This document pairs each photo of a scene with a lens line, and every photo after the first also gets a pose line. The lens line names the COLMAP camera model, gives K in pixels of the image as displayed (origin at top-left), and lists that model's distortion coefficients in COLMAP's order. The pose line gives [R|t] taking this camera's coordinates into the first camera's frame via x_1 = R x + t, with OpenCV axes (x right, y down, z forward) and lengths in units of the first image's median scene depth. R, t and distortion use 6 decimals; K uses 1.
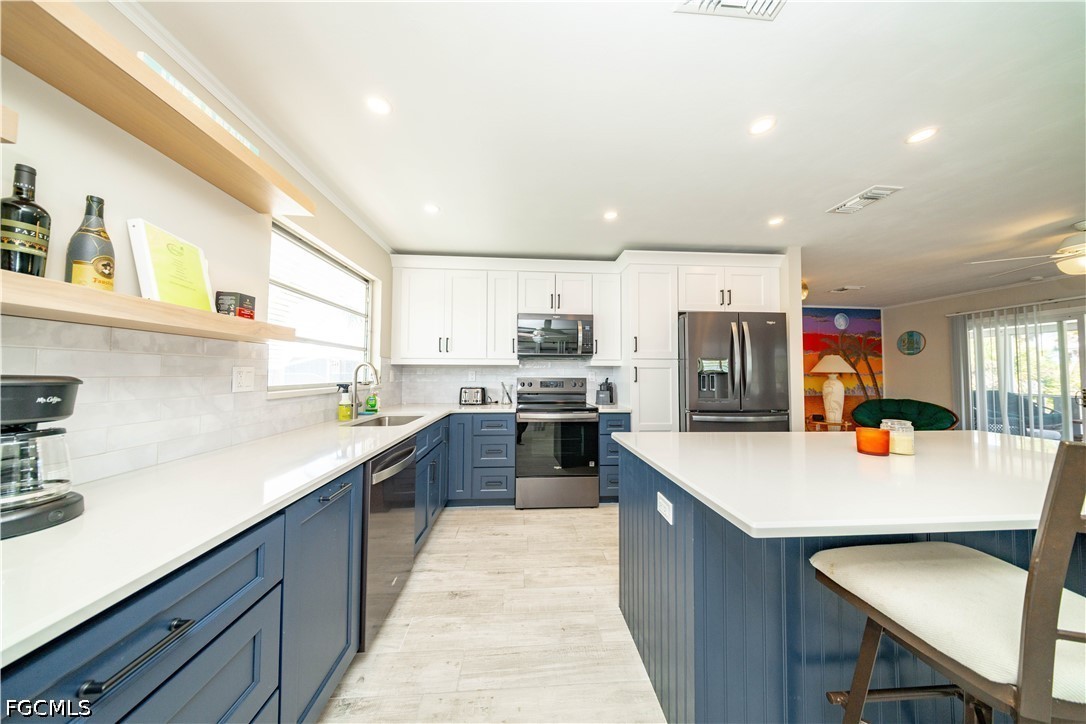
lens RADIAL K [[324.9, 0, 550.8], [0, 324.9, 361.4], [0, 0, 1]] dist [0.004846, -0.003130]
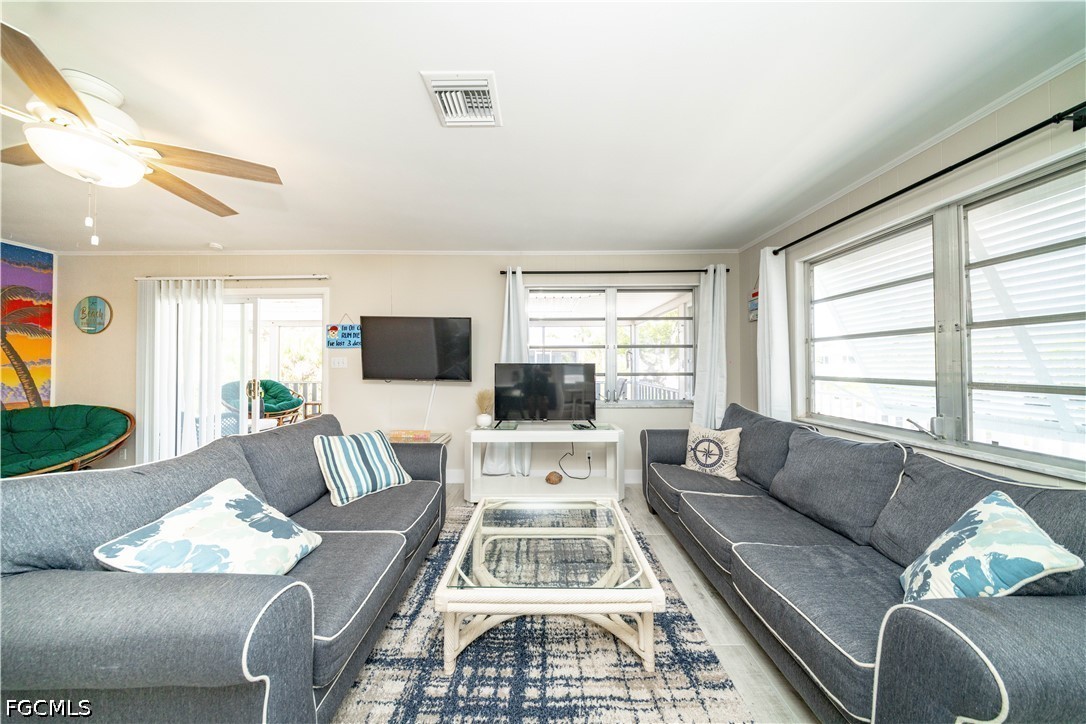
lens RADIAL K [[314.2, 0, 543.7], [0, 314.2, 360.5], [0, 0, 1]] dist [-0.003221, -0.001622]
pose [[0.060550, 0.005259, 0.998151, 0.524445], [-0.033228, 0.999443, -0.003250, 0.004612], [-0.997612, -0.032970, 0.060691, 0.078904]]
